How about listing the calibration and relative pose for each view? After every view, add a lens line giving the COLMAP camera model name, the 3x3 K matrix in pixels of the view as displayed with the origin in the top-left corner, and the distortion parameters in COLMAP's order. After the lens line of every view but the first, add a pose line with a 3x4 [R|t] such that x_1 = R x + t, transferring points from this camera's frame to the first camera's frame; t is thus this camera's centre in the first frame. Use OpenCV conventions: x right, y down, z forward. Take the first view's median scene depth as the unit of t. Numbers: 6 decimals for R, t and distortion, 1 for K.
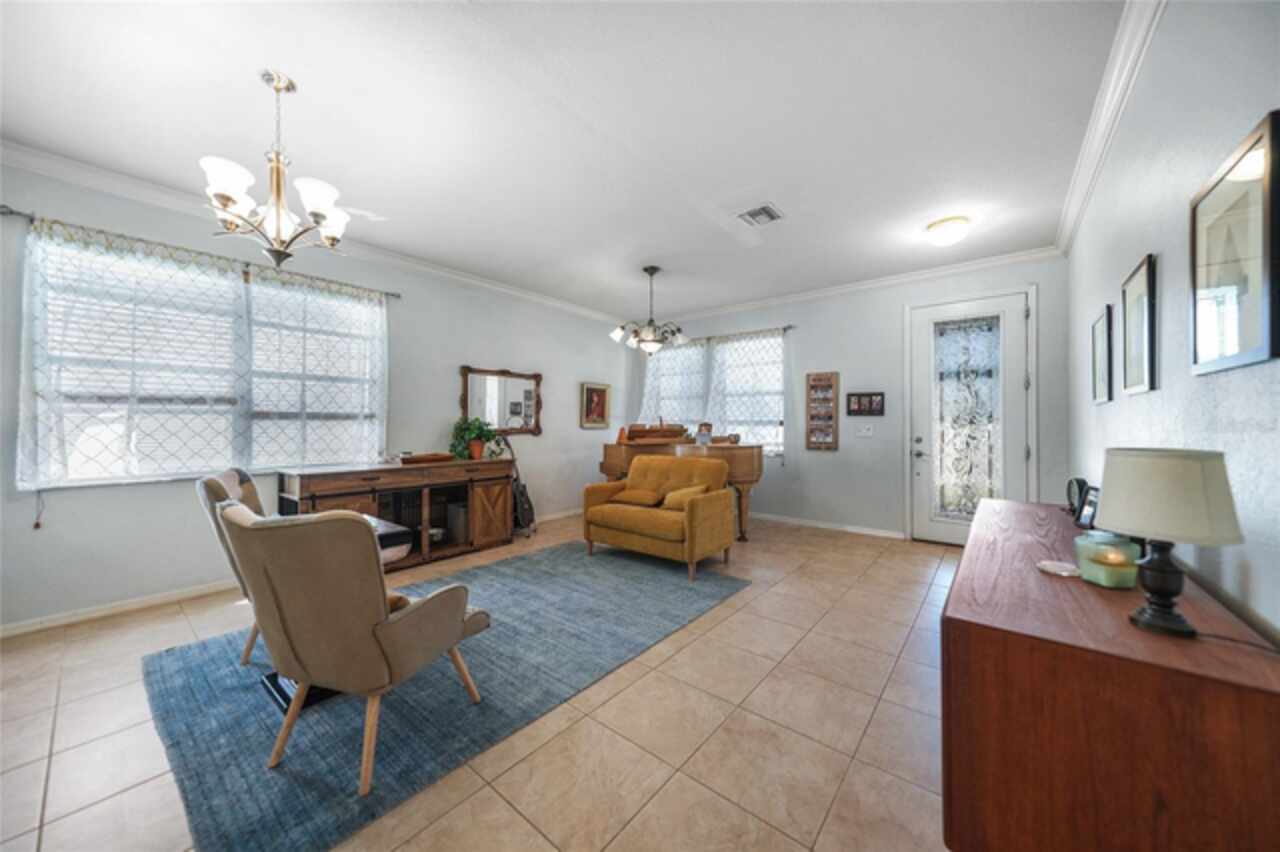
lens RADIAL K [[444.9, 0, 635.9], [0, 444.9, 423.7], [0, 0, 1]] dist [0.000745, 0.000028]
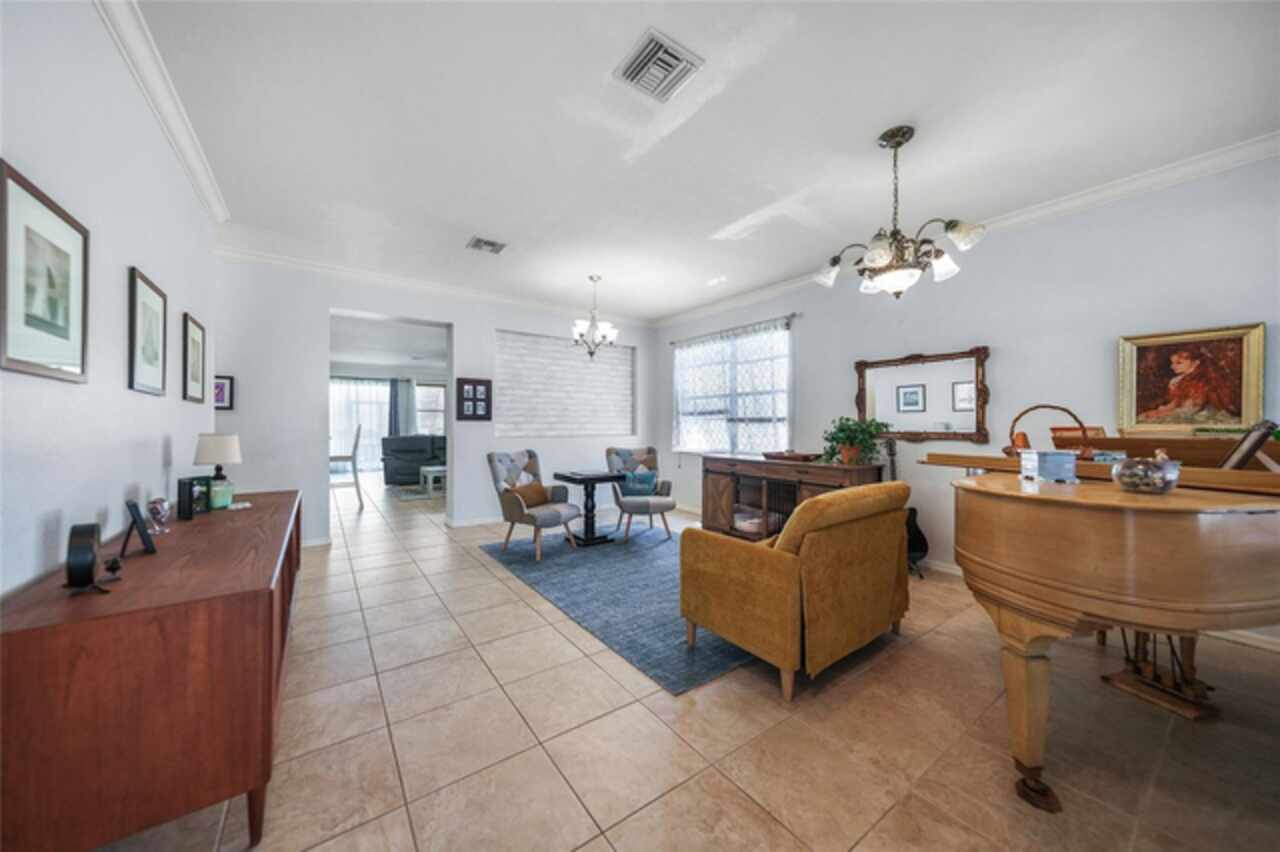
lens RADIAL K [[444.9, 0, 635.9], [0, 444.9, 423.7], [0, 0, 1]] dist [0.000745, 0.000028]
pose [[-0.258844, -0.009019, -0.965877, 0.717750], [-0.006377, 0.999951, -0.007628, 0.007855], [0.965898, 0.004185, -0.258889, 0.946034]]
